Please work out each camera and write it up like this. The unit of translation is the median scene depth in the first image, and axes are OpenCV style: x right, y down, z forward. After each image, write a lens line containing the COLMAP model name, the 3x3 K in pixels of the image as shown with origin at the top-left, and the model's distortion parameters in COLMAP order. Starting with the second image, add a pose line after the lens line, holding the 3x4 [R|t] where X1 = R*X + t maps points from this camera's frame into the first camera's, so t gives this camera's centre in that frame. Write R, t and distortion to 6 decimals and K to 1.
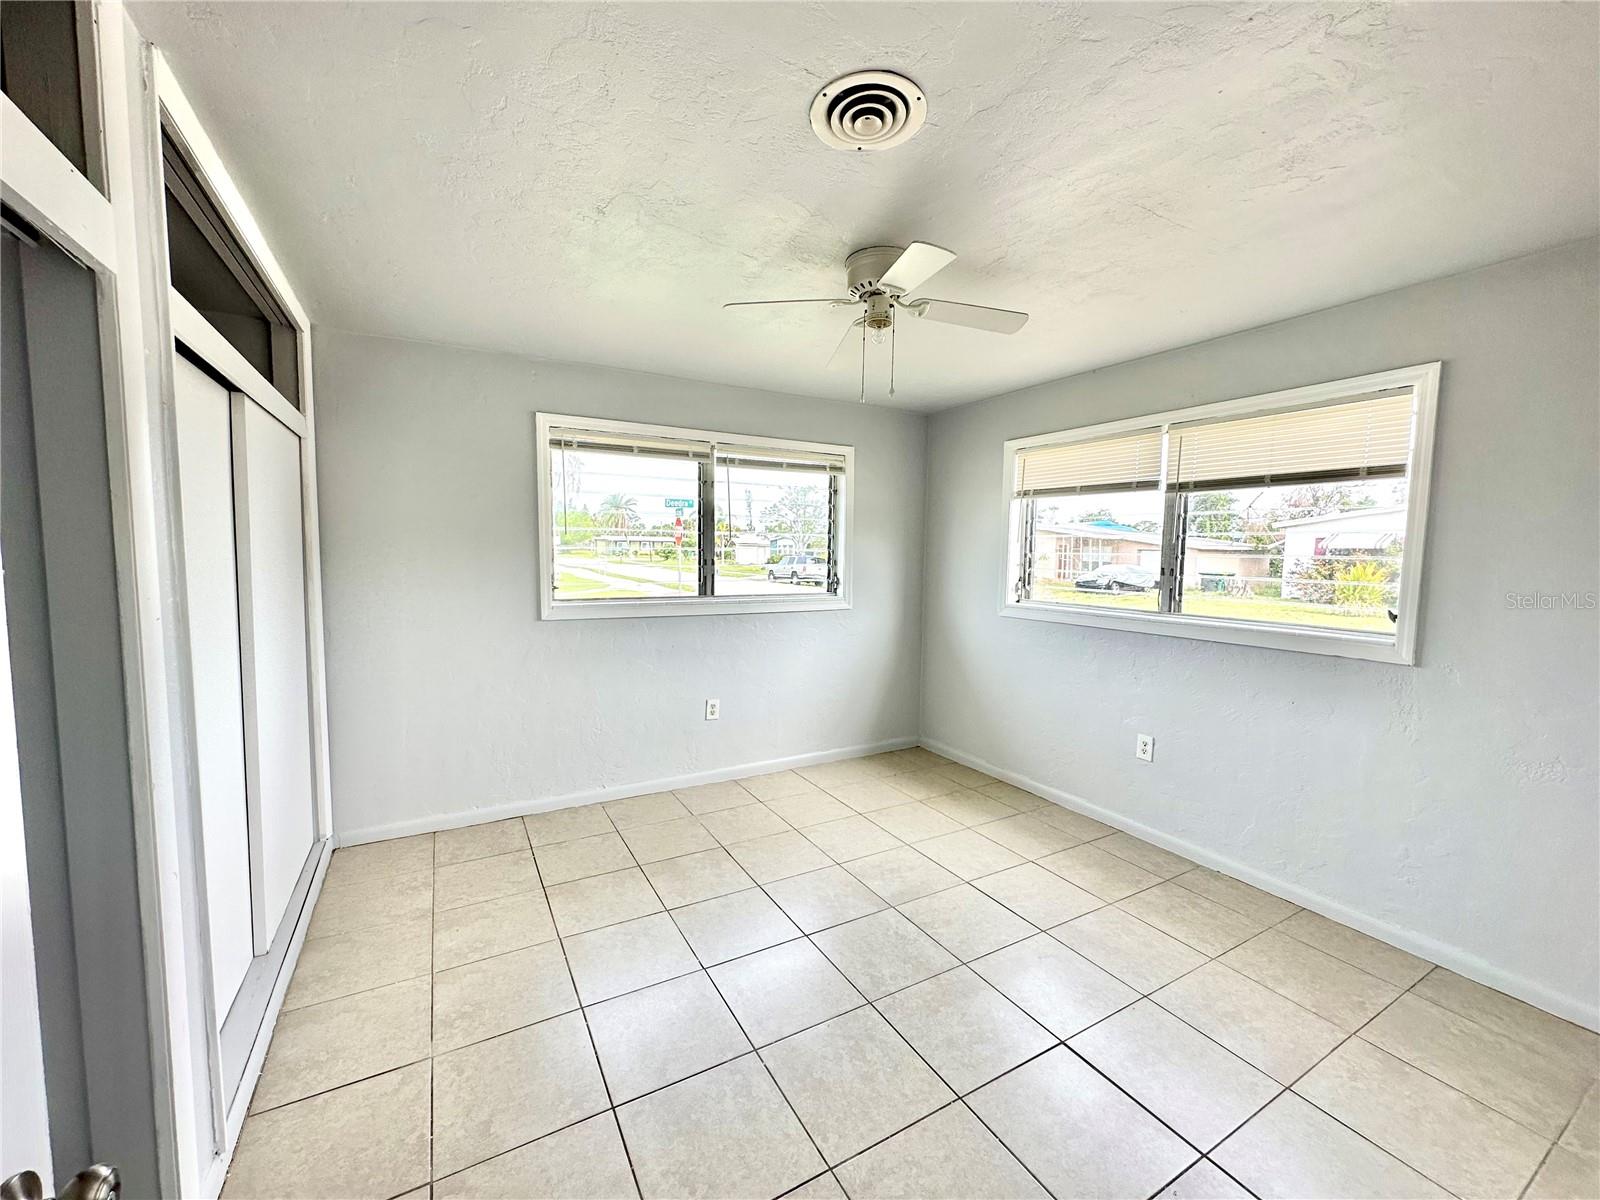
lens RADIAL K [[644.8, 0, 800.9], [0, 644.8, 599.7], [0, 0, 1]] dist [-0.001843, 0.000258]
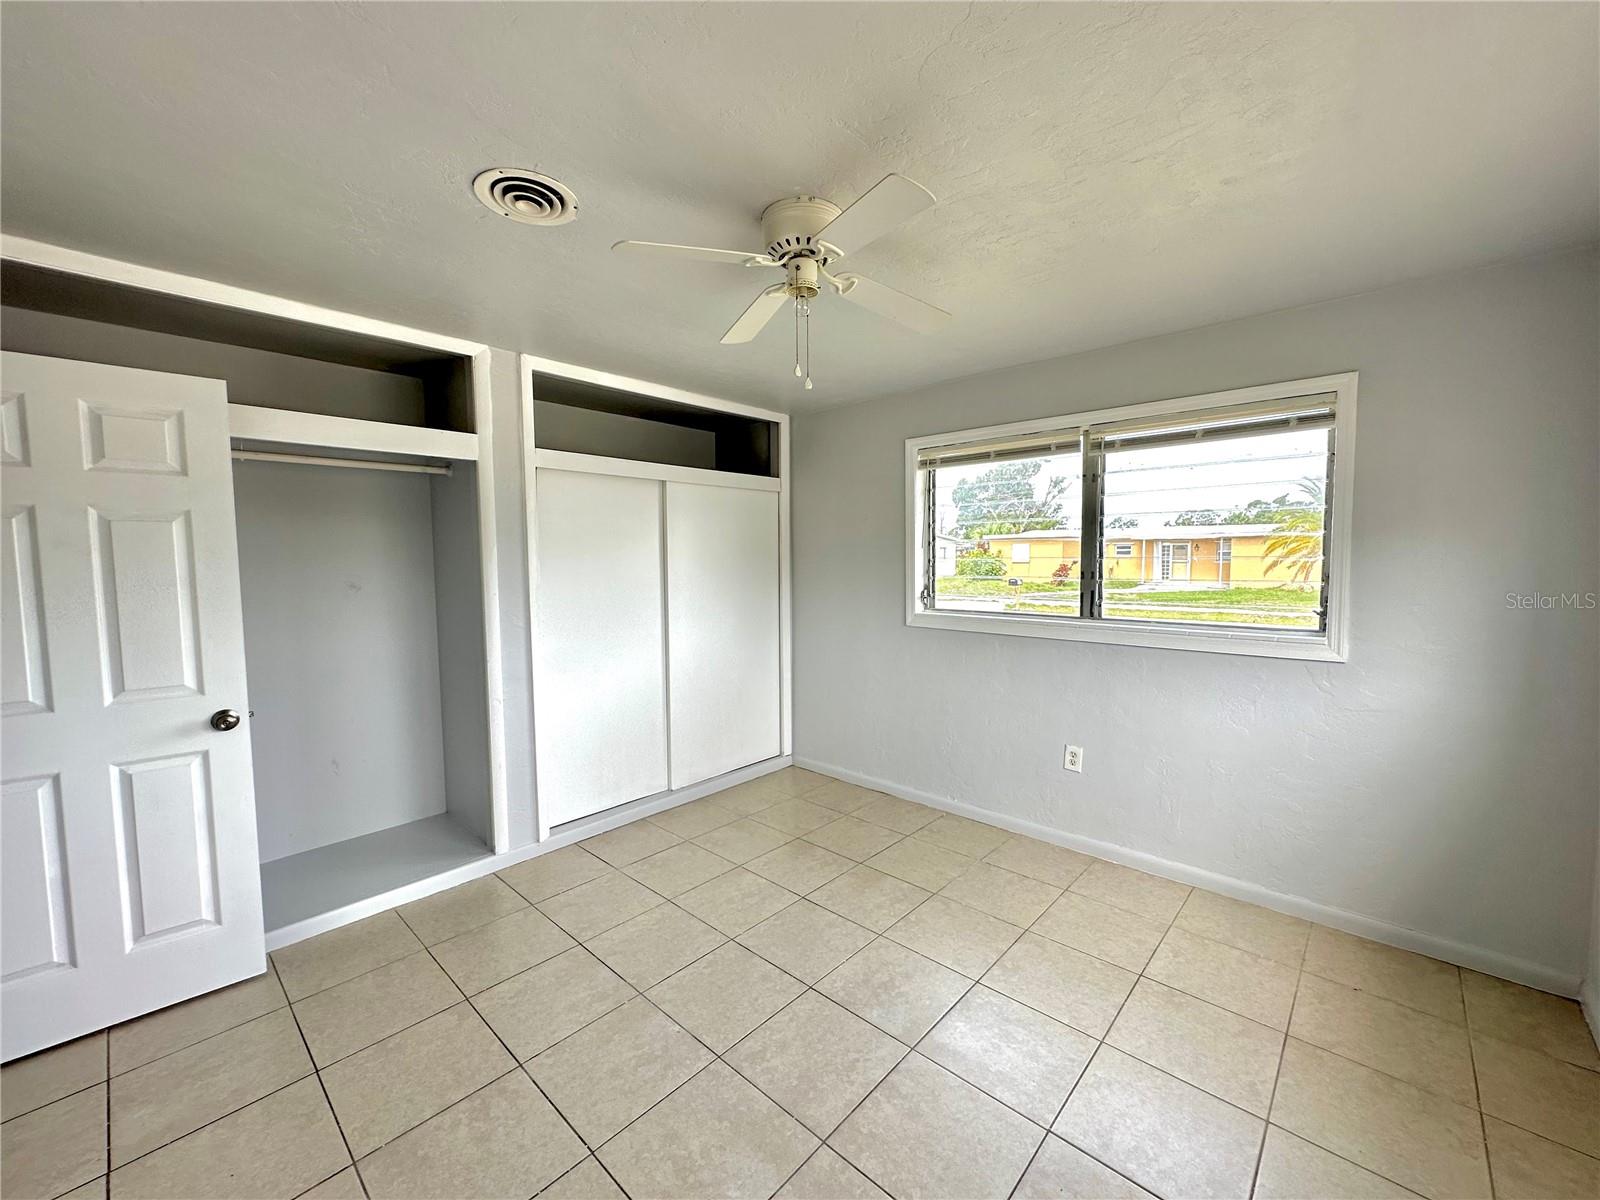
lens RADIAL K [[644.8, 0, 800.9], [0, 644.8, 599.7], [0, 0, 1]] dist [-0.001843, 0.000258]
pose [[0.298374, 0.048476, -0.953217, 0.538196], [-0.064330, 0.997460, 0.030590, -0.031433], [0.952279, 0.052193, 0.300735, 0.439350]]
